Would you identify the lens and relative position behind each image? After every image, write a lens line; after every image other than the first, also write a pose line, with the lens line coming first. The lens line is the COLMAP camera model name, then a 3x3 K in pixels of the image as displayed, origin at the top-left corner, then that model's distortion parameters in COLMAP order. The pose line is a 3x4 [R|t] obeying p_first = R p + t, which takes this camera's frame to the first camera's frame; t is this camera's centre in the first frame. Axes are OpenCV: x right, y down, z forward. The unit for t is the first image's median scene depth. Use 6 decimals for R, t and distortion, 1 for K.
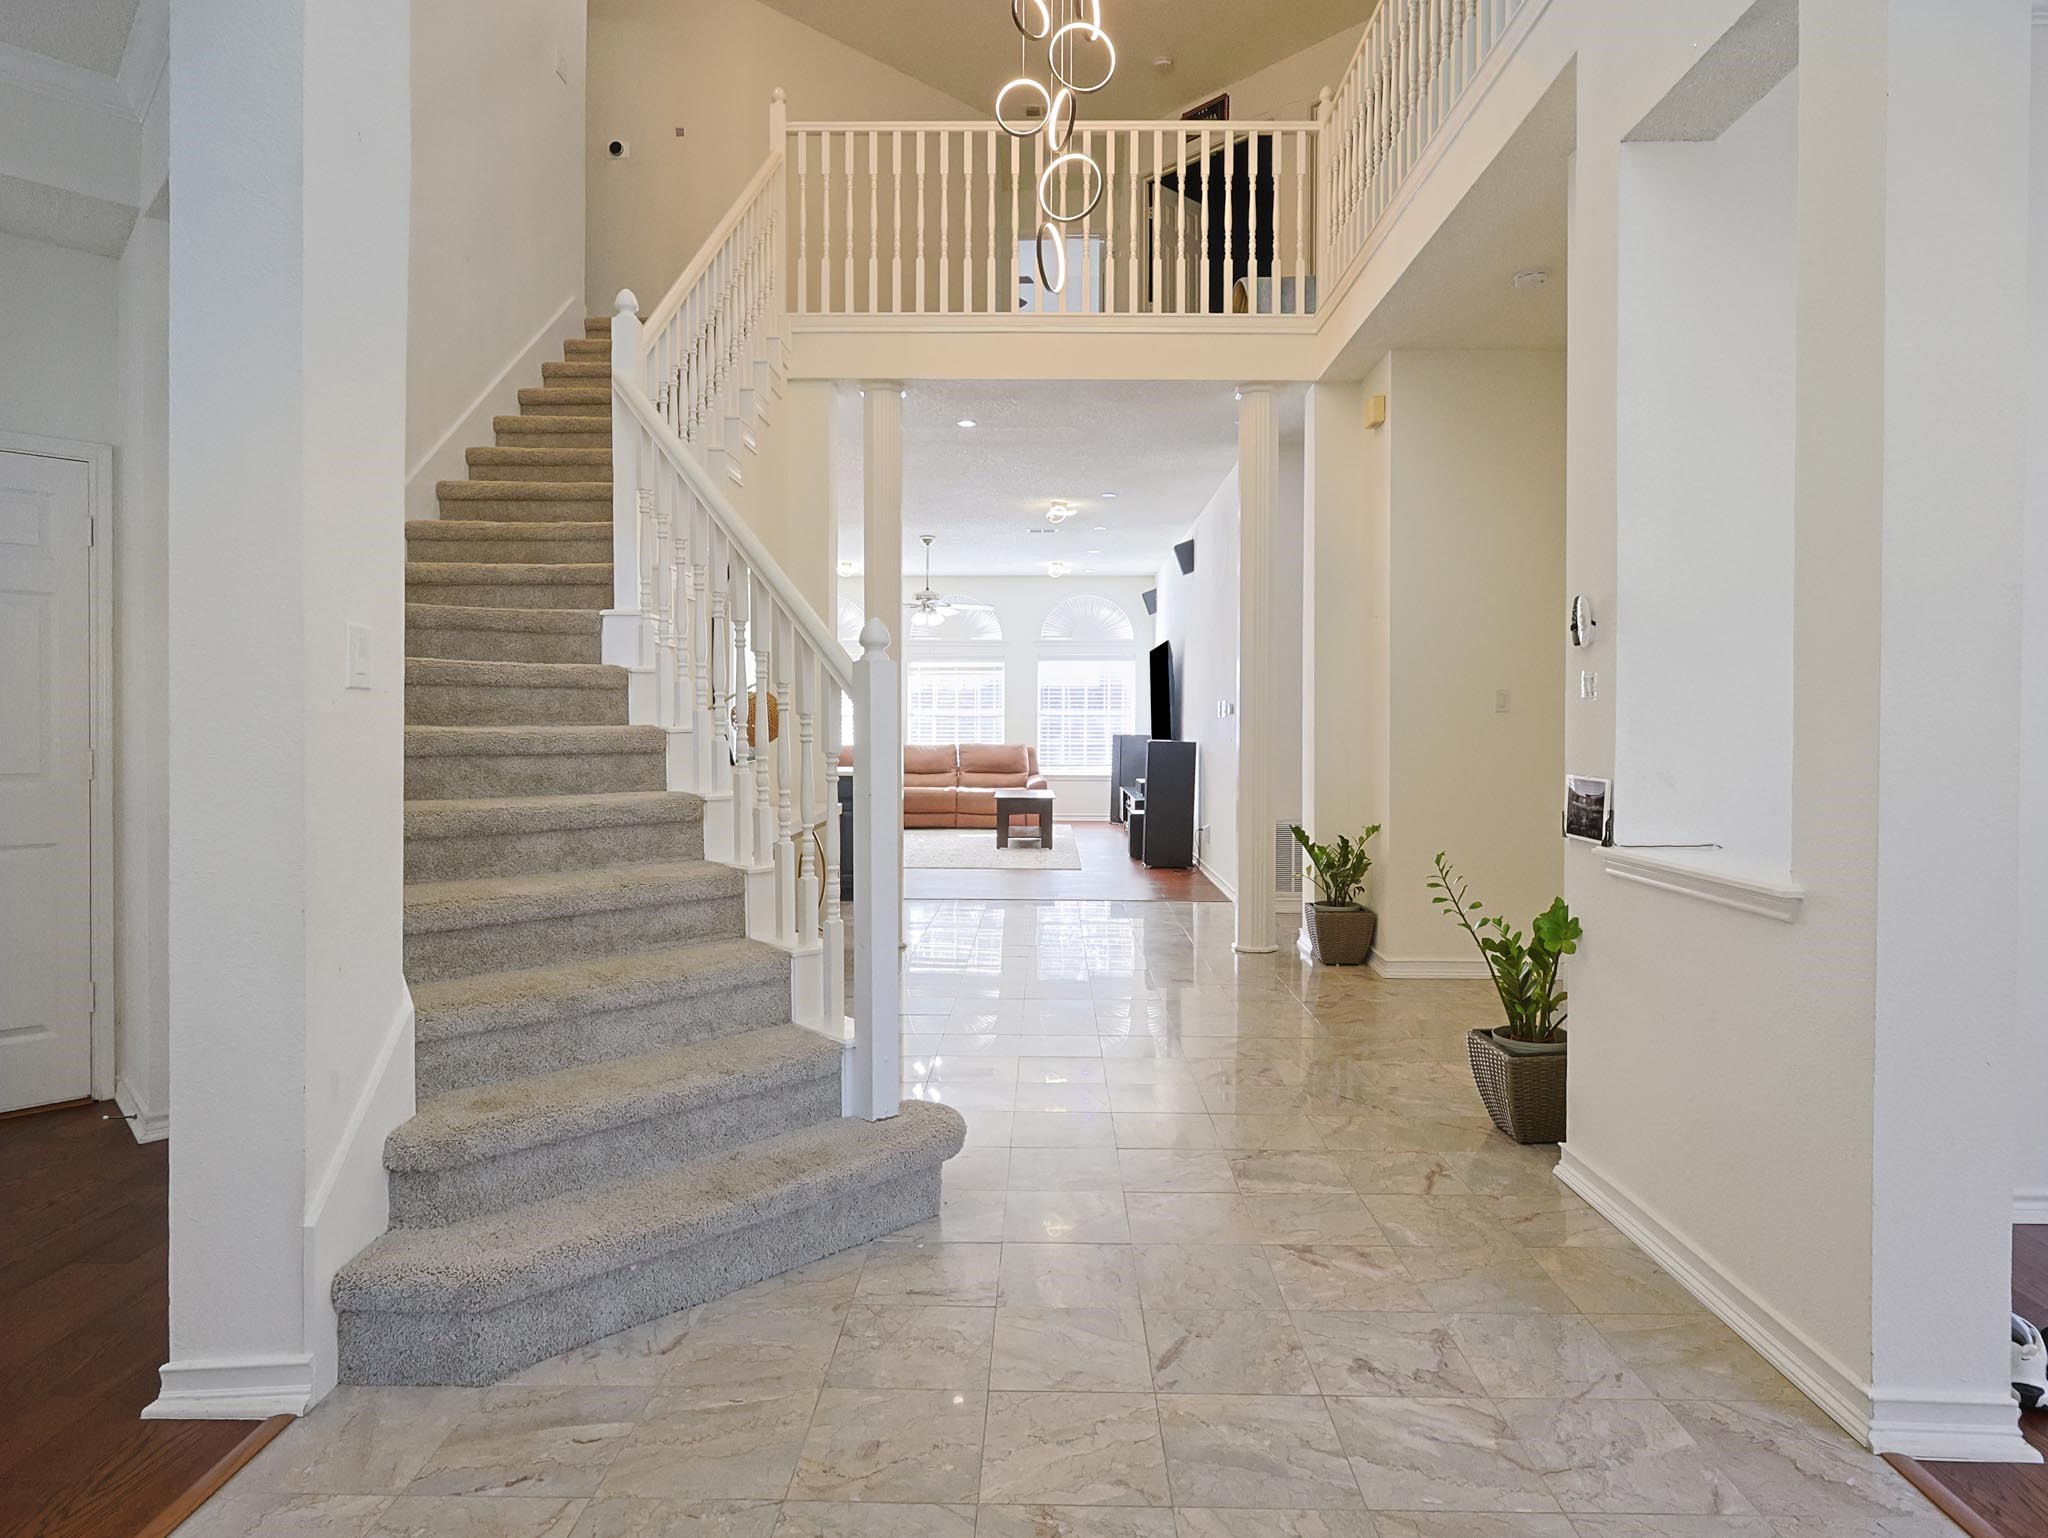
lens RADIAL K [[1140.1, 0, 1030.2], [0, 1140.1, 741.1], [0, 0, 1]] dist [-0.004249, 0.001331]
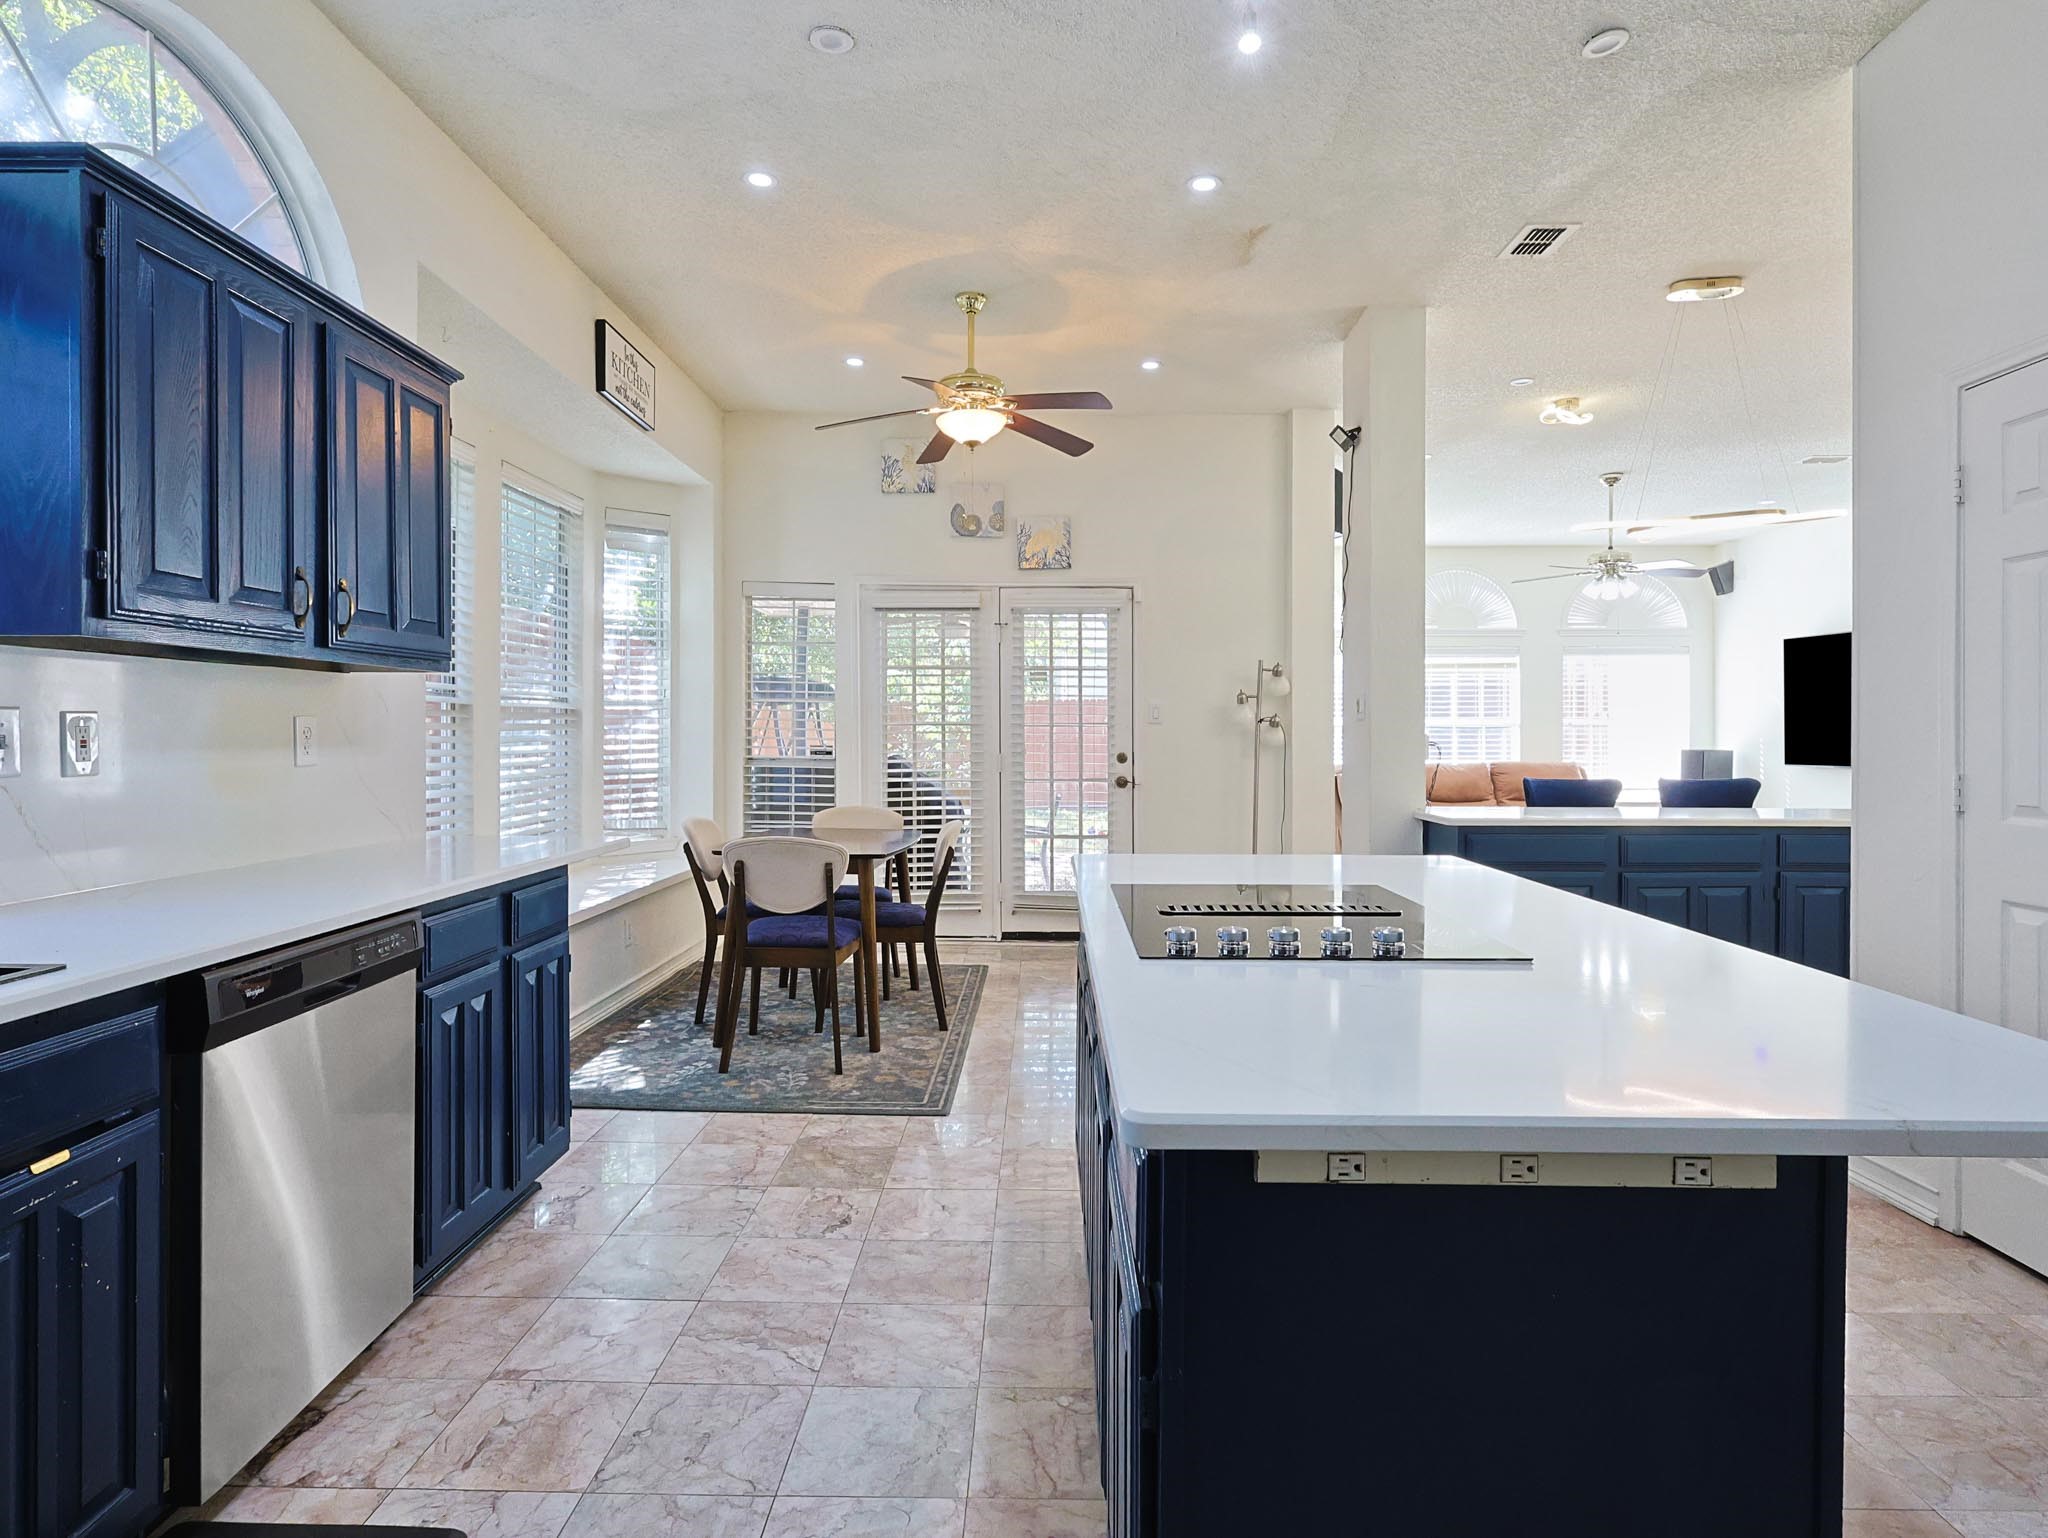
lens RADIAL K [[1140.1, 0, 1030.2], [0, 1140.1, 741.1], [0, 0, 1]] dist [-0.004249, 0.001331]
pose [[0.999981, -0.001877, 0.005797, -0.372534], [0.001920, 0.999970, -0.007542, -0.006840], [-0.005782, 0.007553, 0.999955, 0.229550]]
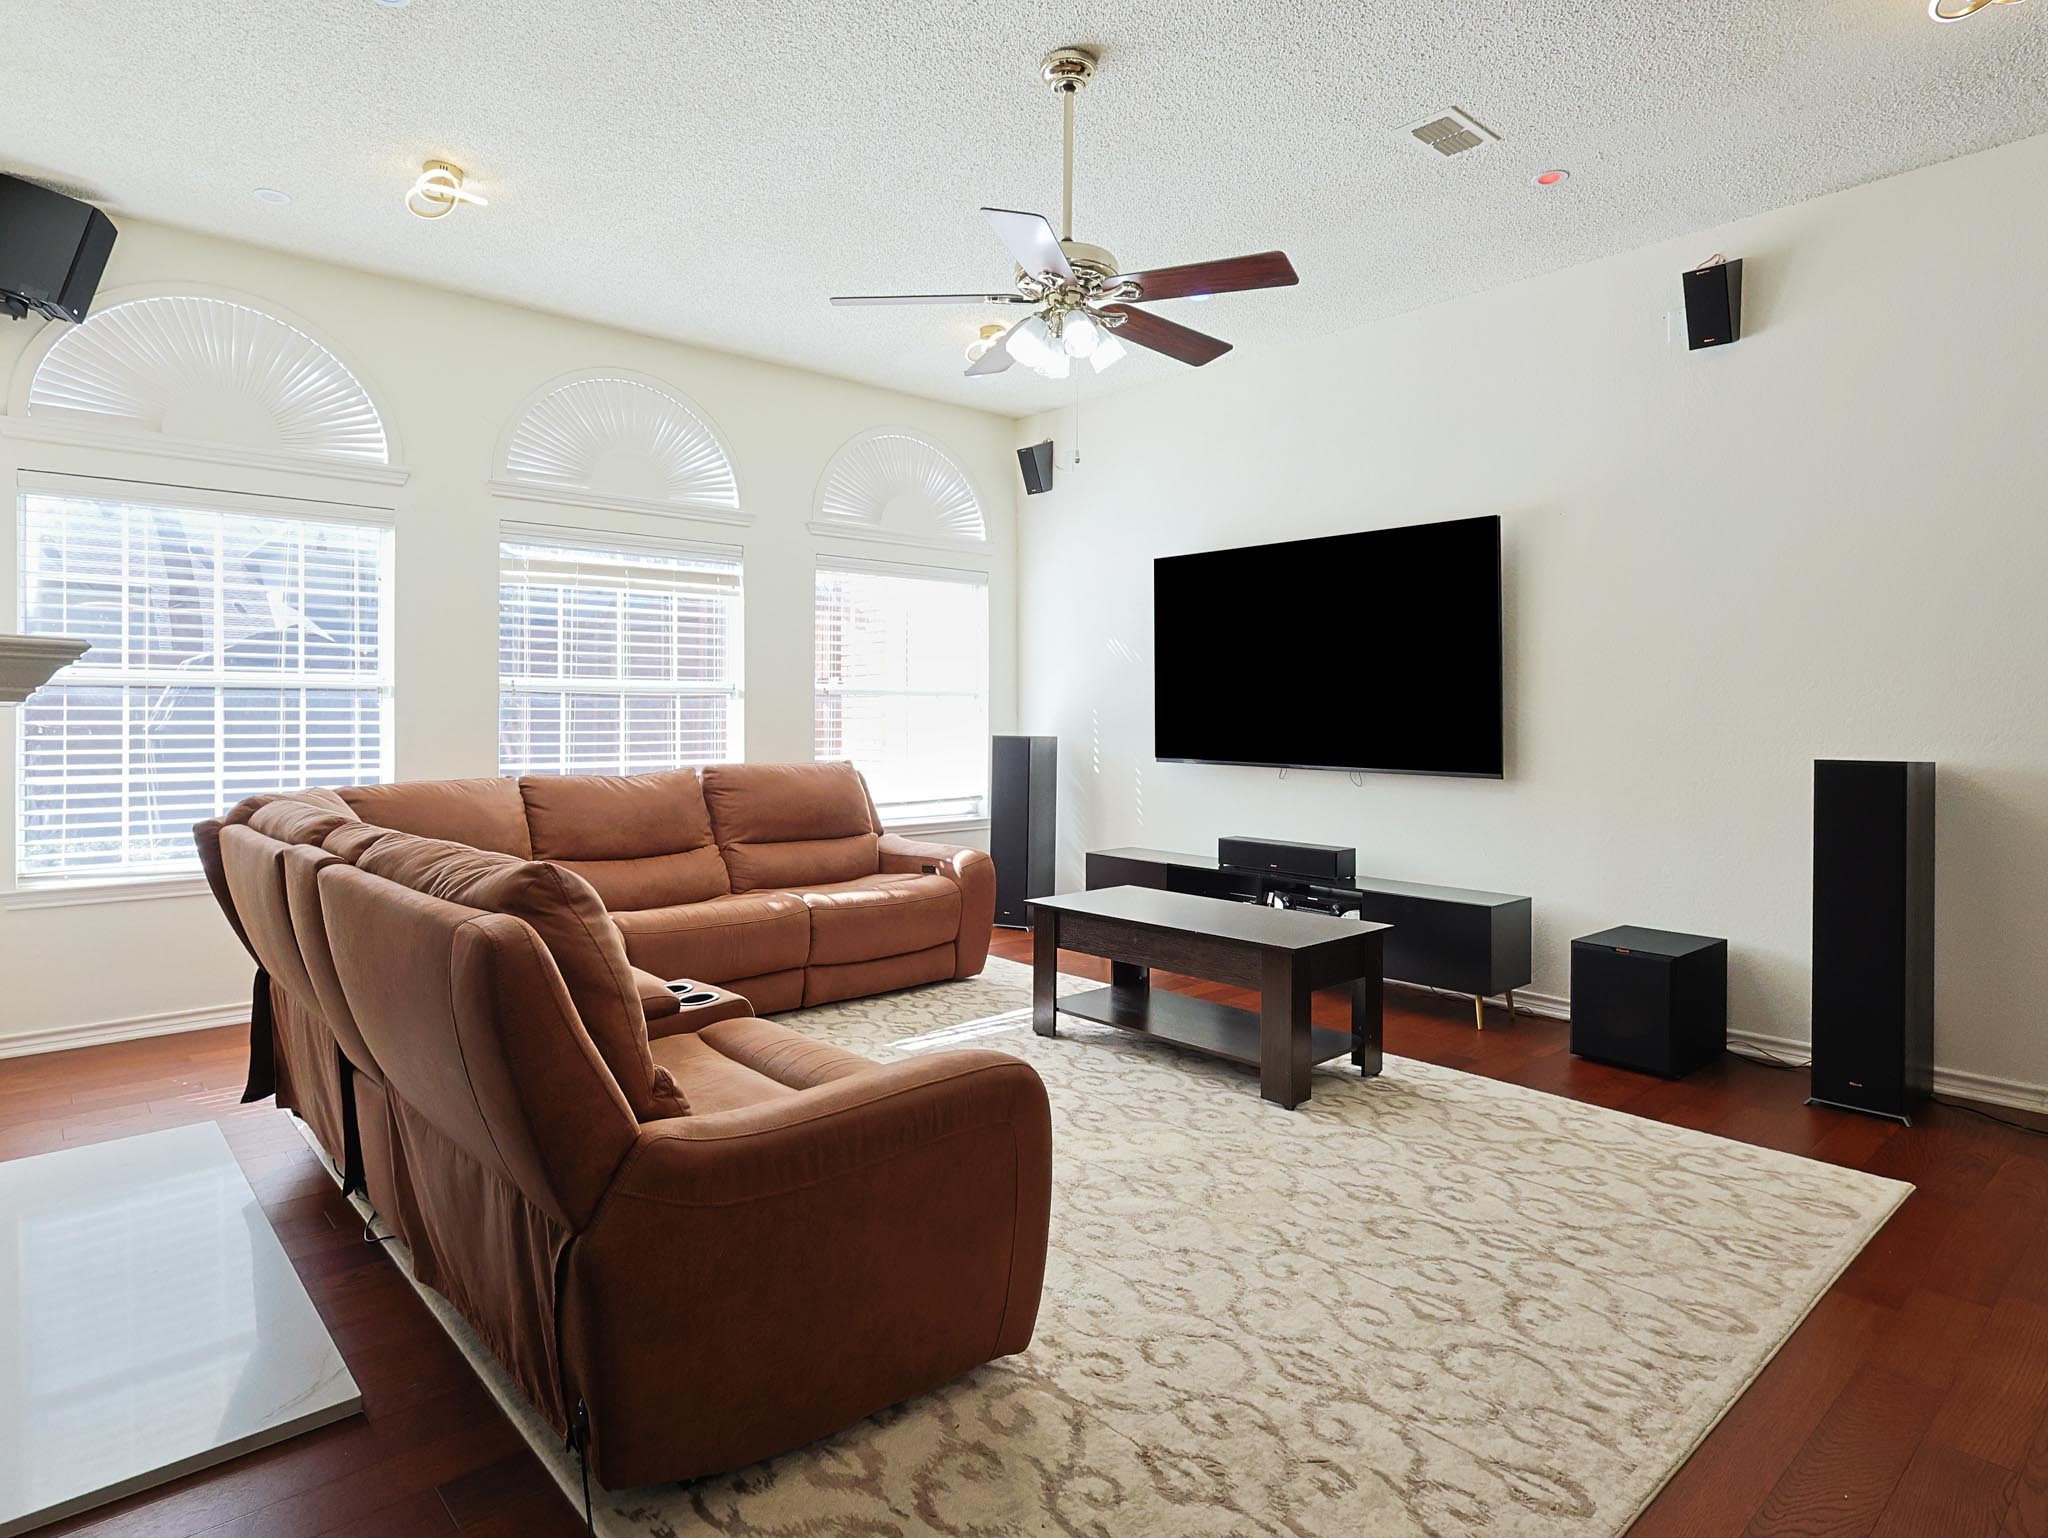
lens RADIAL K [[1150.0, 0, 1043.9], [0, 1150.0, 706.8], [0, 0, 1]] dist [0.000040, 0.000509]
pose [[0.723132, 0.002900, 0.690704, -0.239714], [0.011719, 0.999796, -0.016467, -0.009870], [-0.690611, 0.020002, 0.722950, 0.640421]]
